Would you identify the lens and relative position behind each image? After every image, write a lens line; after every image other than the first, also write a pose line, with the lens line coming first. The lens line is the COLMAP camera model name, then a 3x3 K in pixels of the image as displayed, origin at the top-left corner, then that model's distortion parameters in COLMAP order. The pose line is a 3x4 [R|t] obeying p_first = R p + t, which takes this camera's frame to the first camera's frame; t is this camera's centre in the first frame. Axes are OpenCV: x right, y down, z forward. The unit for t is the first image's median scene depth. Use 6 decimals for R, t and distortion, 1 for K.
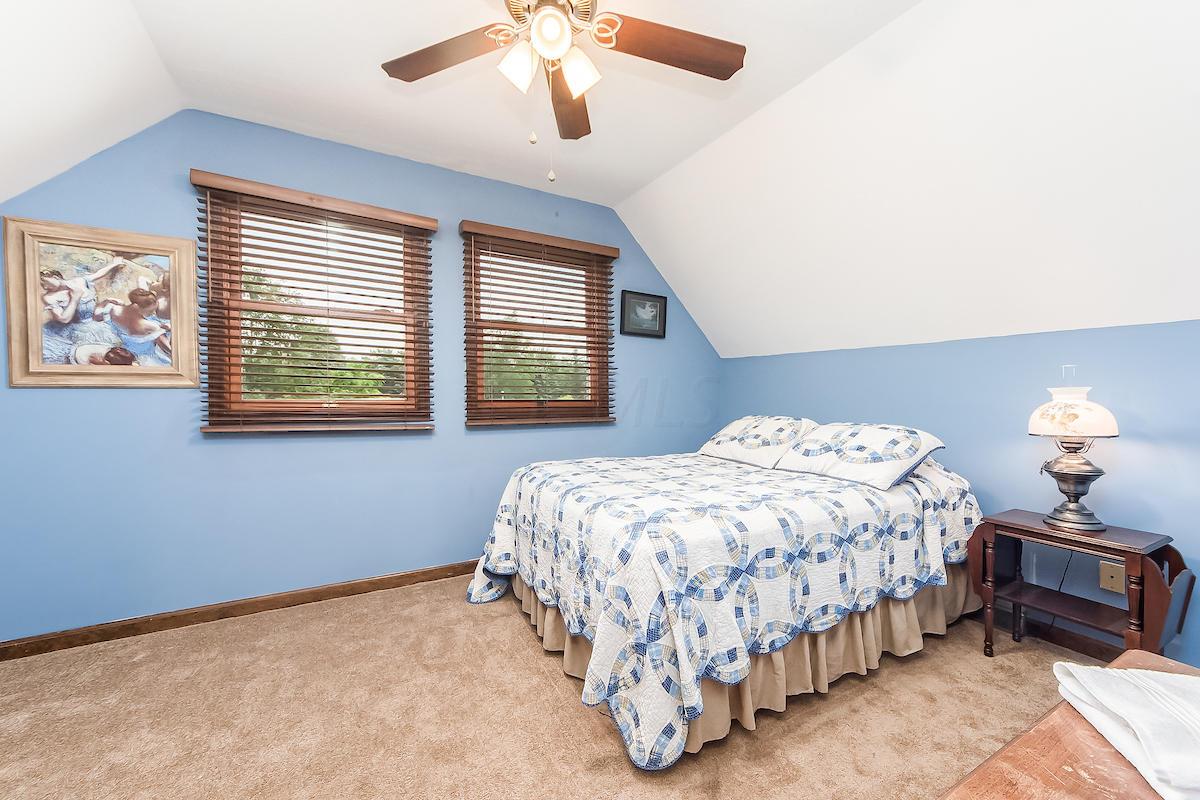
lens RADIAL K [[465.1, 0, 600.0], [0, 465.1, 400.0], [0, 0, 1]] dist [-0.000516, -0.000015]
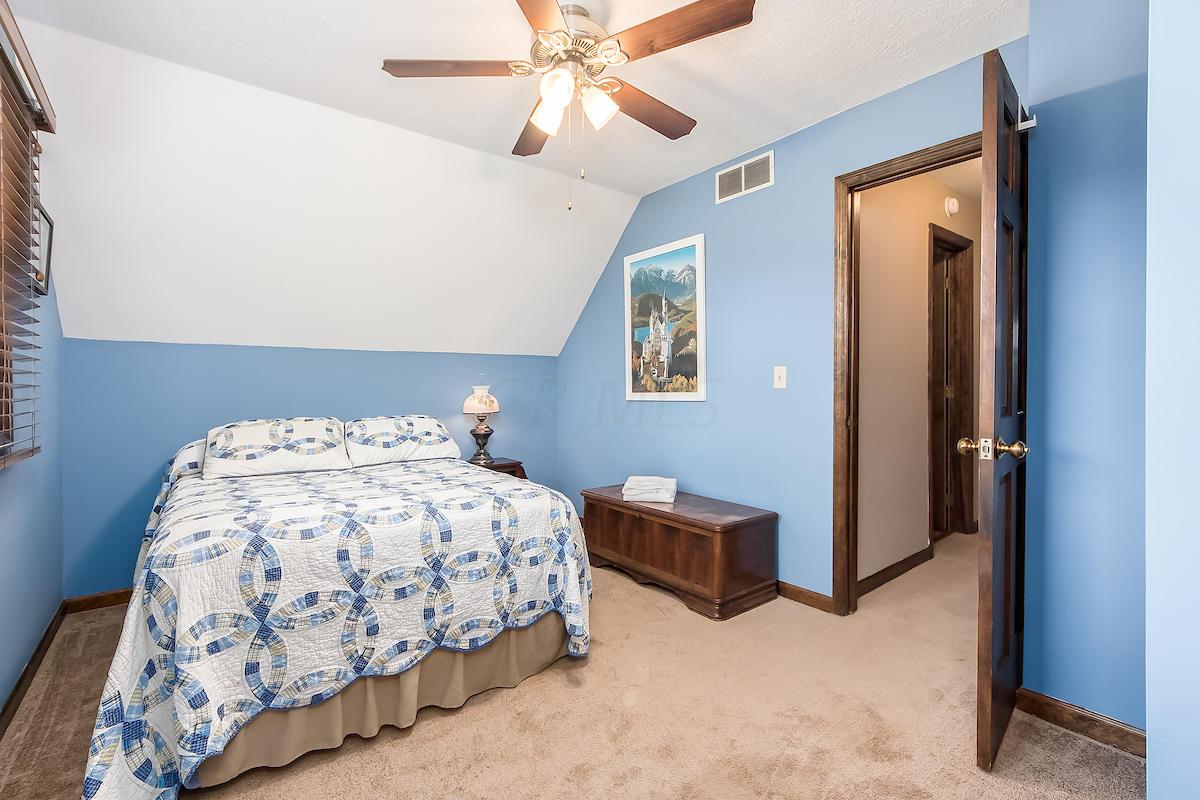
lens RADIAL K [[530.8, 0, 597.3], [0, 530.8, 392.8], [0, 0, 1]] dist [0.000771, -0.000004]
pose [[-0.150145, -0.013498, 0.988572, -1.074356], [0.023906, 0.999565, 0.017279, -0.025125], [-0.988375, 0.026227, -0.149757, 0.849757]]
